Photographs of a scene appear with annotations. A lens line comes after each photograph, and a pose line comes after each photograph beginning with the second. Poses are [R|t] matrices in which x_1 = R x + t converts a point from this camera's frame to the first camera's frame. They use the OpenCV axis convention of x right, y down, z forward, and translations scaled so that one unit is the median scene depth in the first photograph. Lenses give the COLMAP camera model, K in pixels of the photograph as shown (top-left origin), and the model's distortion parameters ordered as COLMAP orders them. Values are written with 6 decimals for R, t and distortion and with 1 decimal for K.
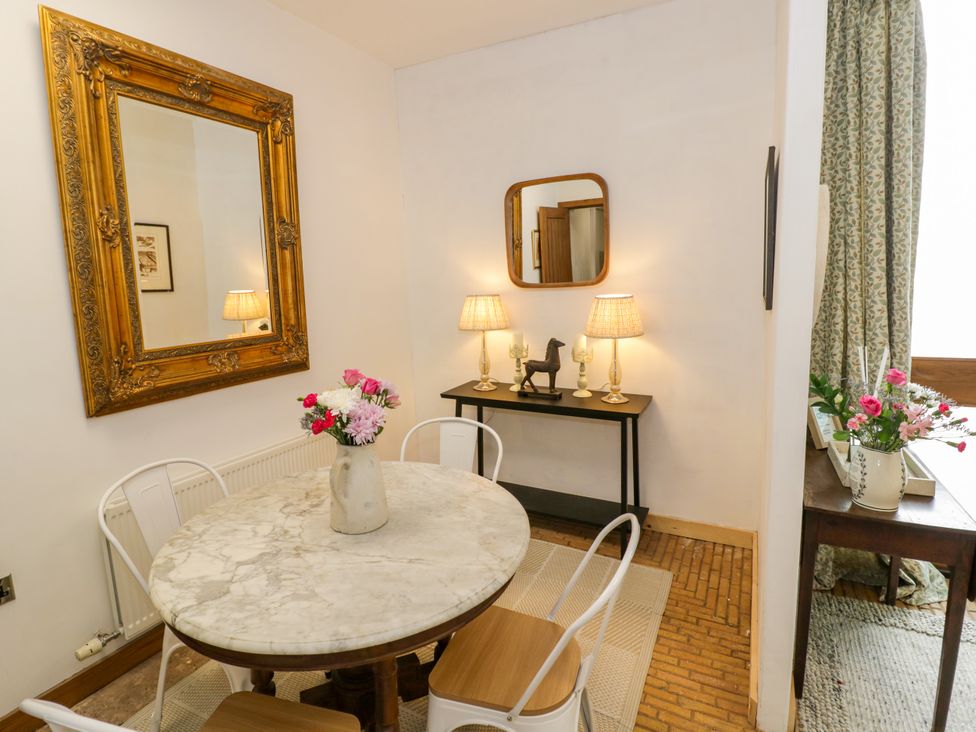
lens RADIAL K [[512.4, 0, 488.2], [0, 512.4, 361.7], [0, 0, 1]] dist [-0.000300, -0.012230]
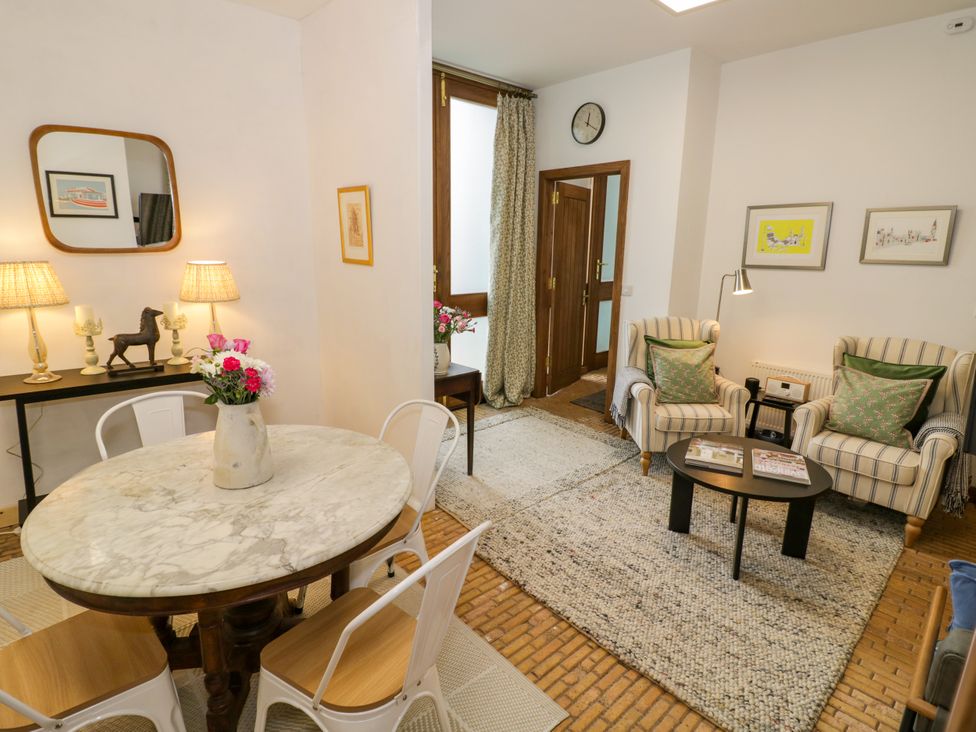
lens RADIAL K [[512.4, 0, 492.7], [0, 512.4, 356.3], [0, 0, 1]] dist [-0.000300, -0.012230]
pose [[0.337731, -0.166443, 0.926410, -0.638170], [0.116946, 0.984035, 0.134162, -0.010624], [-0.933949, 0.063029, 0.351804, 0.087525]]
